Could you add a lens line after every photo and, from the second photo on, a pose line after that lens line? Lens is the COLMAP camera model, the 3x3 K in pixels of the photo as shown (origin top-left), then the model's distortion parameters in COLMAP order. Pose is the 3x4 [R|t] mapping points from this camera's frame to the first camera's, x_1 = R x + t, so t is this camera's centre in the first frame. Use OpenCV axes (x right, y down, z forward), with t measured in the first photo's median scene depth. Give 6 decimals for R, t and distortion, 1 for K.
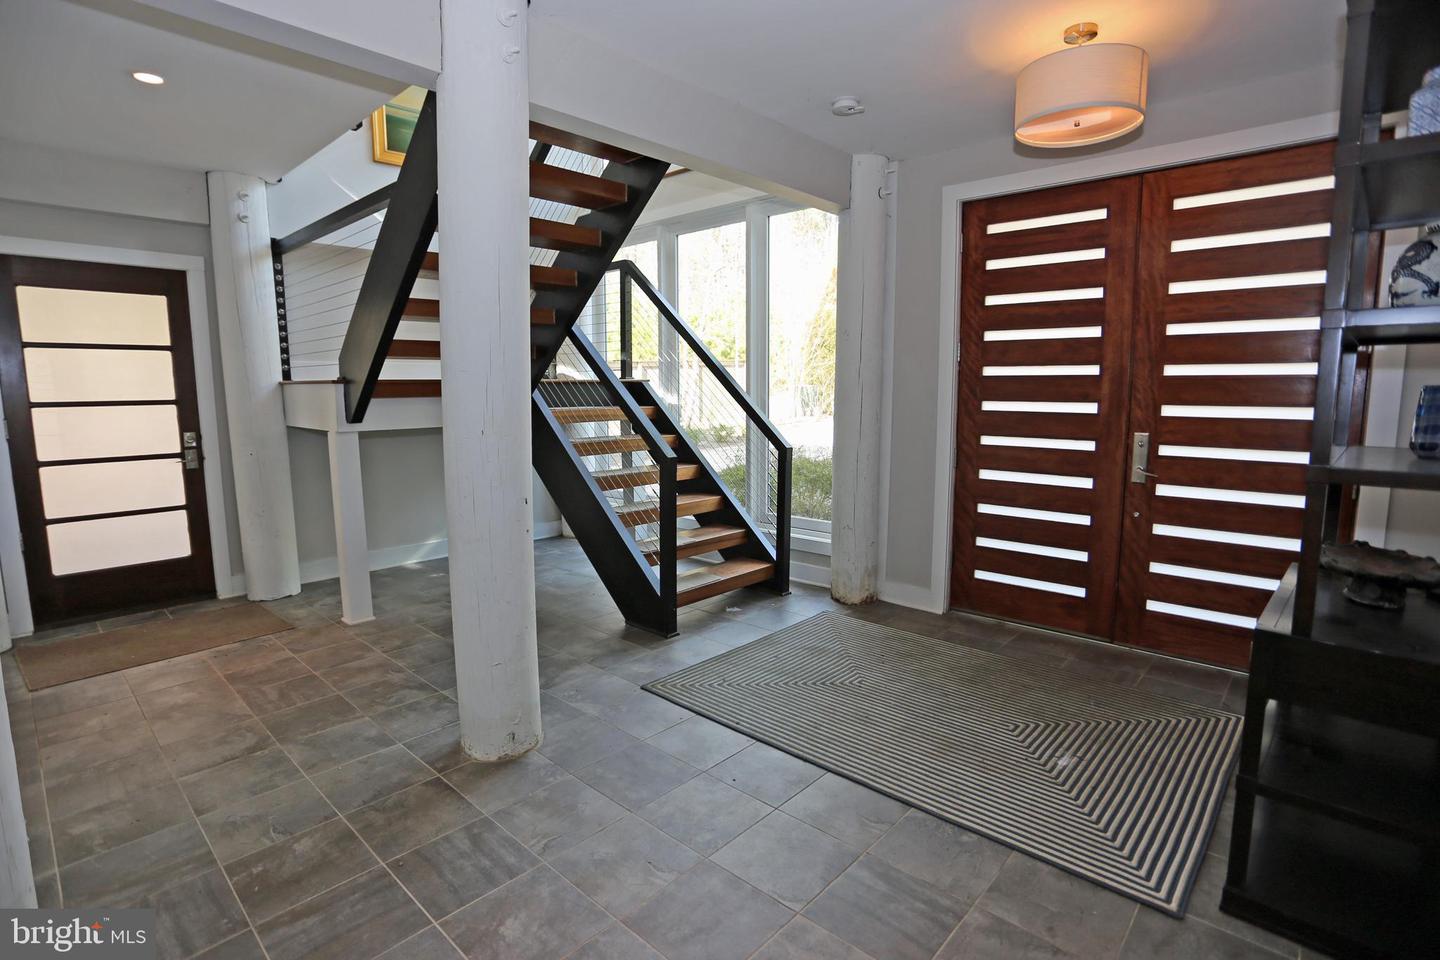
lens RADIAL K [[700.9, 0, 721.6], [0, 700.9, 476.5], [0, 0, 1]] dist [-0.082153, 0.035166]
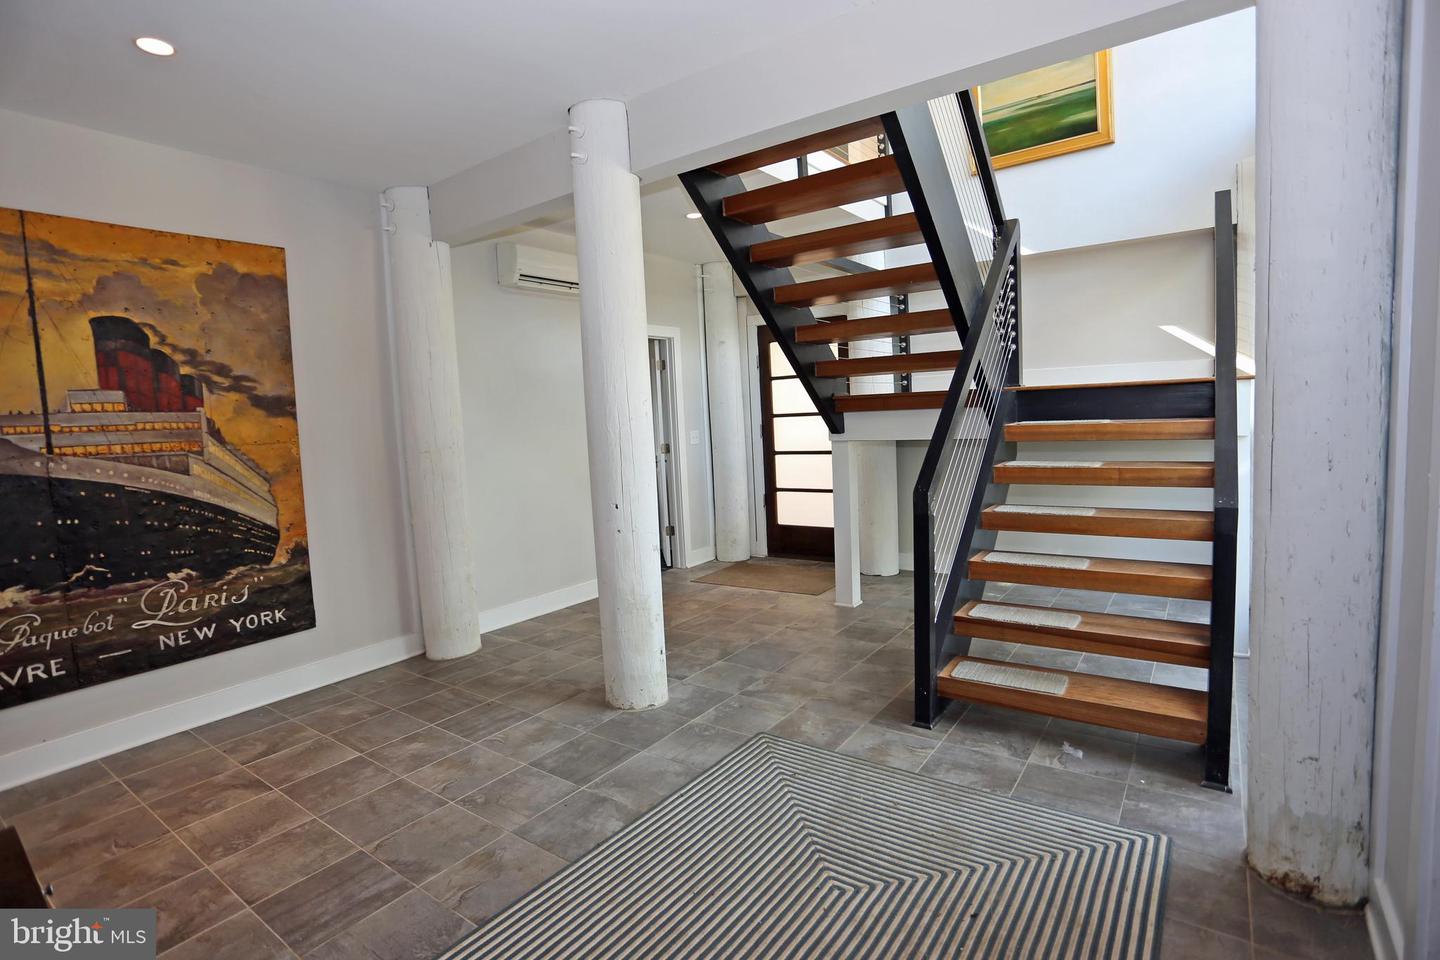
lens RADIAL K [[700.9, 0, 721.6], [0, 700.9, 476.5], [0, 0, 1]] dist [-0.082153, 0.035166]
pose [[0.123625, 0.088350, -0.988388, 0.783902], [-0.083357, 0.993433, 0.078375, -0.104909], [0.988822, 0.072699, 0.130178, 0.835188]]
